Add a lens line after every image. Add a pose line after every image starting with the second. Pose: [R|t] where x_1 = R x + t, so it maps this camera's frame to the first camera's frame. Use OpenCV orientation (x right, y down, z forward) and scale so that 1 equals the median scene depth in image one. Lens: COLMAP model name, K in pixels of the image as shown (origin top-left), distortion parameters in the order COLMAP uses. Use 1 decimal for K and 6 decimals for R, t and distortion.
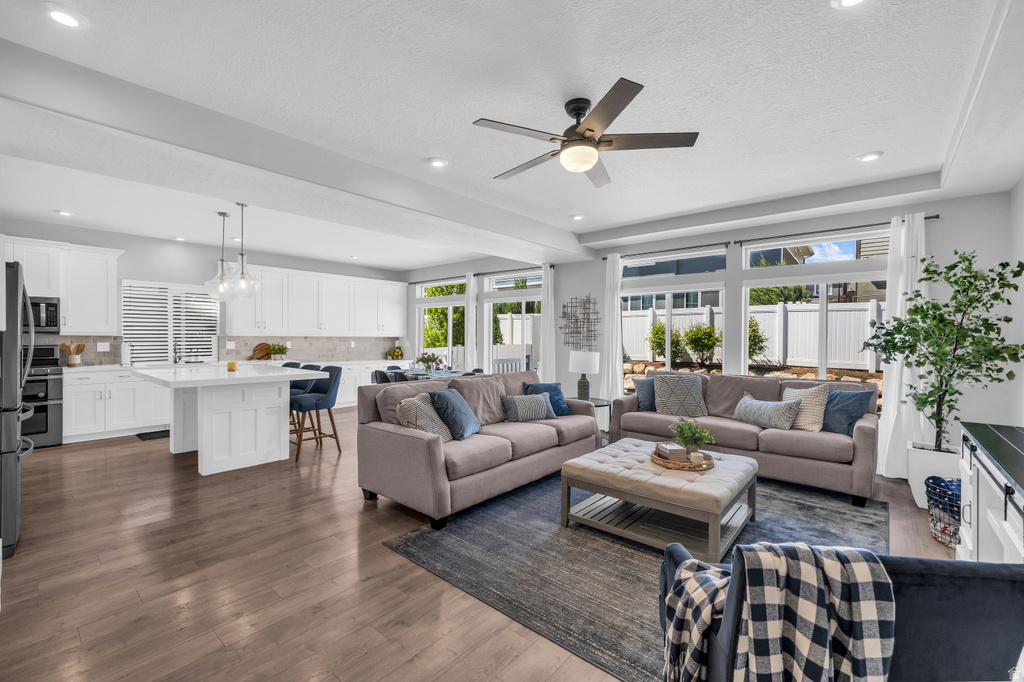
lens RADIAL K [[424.6, 0, 504.7], [0, 424.6, 338.0], [0, 0, 1]] dist [-0.002307, -0.000336]
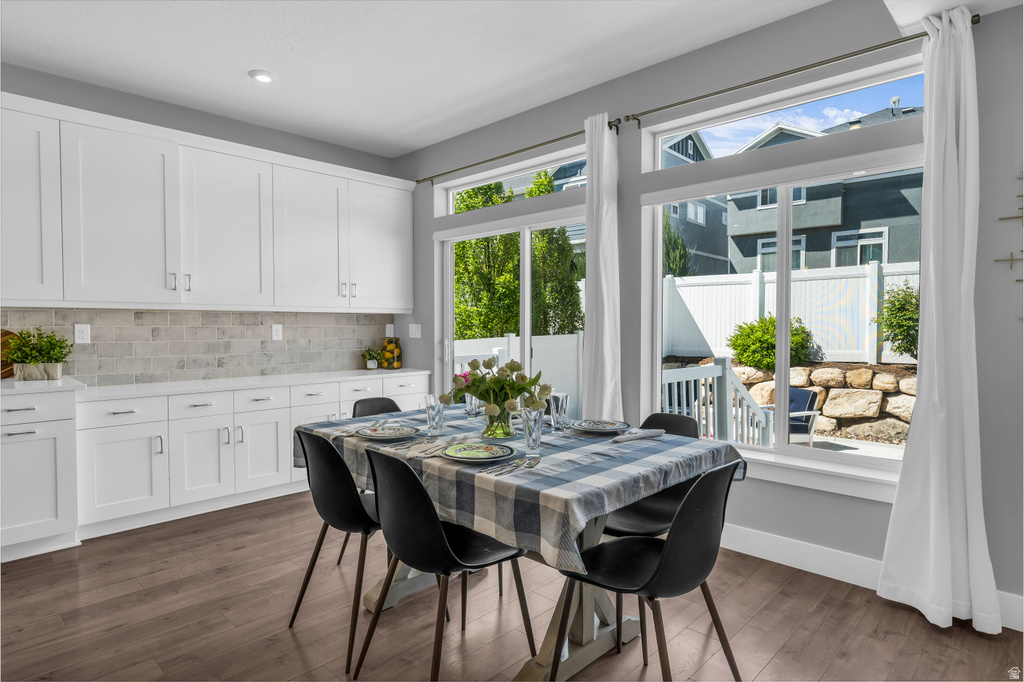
lens RADIAL K [[566.0, 0, 511.6], [0, 566.0, 338.6], [0, 0, 1]] dist [0.000571, -0.000317]
pose [[0.998702, -0.005479, -0.050641, -0.153071], [0.006582, 0.999744, 0.021645, 0.014024], [0.050510, -0.021950, 0.998482, 0.649146]]
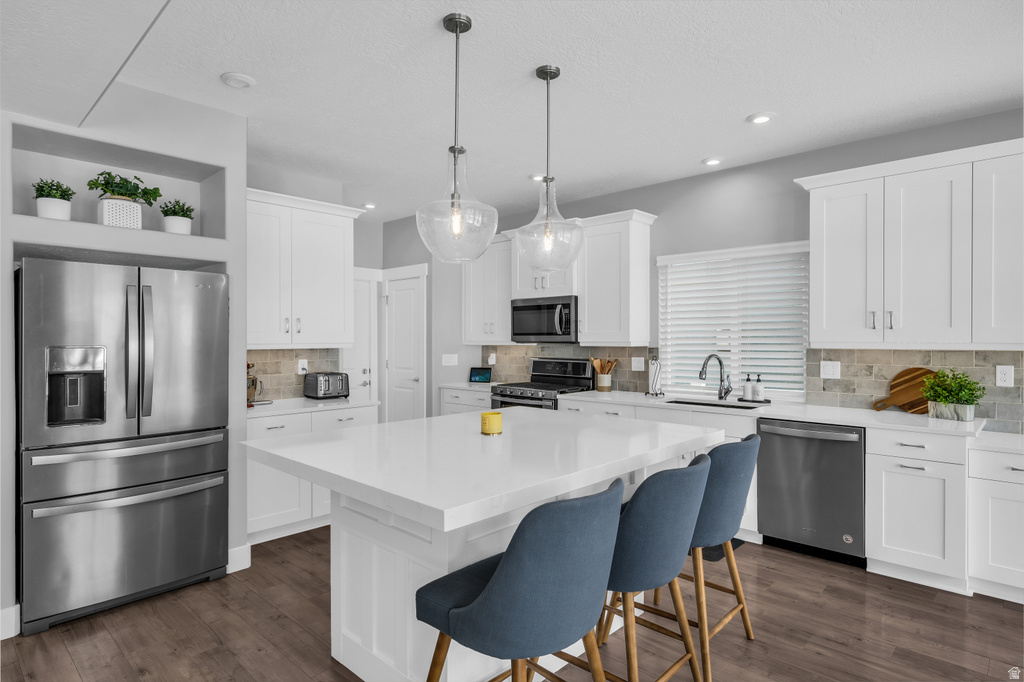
lens RADIAL K [[566.0, 0, 504.2], [0, 566.0, 338.6], [0, 0, 1]] dist [0.000571, -0.000317]
pose [[-0.054858, -0.004848, -0.998482, -0.055377], [-0.002905, 0.999985, -0.004695, -0.012062], [0.998490, 0.002643, -0.054871, 0.751186]]
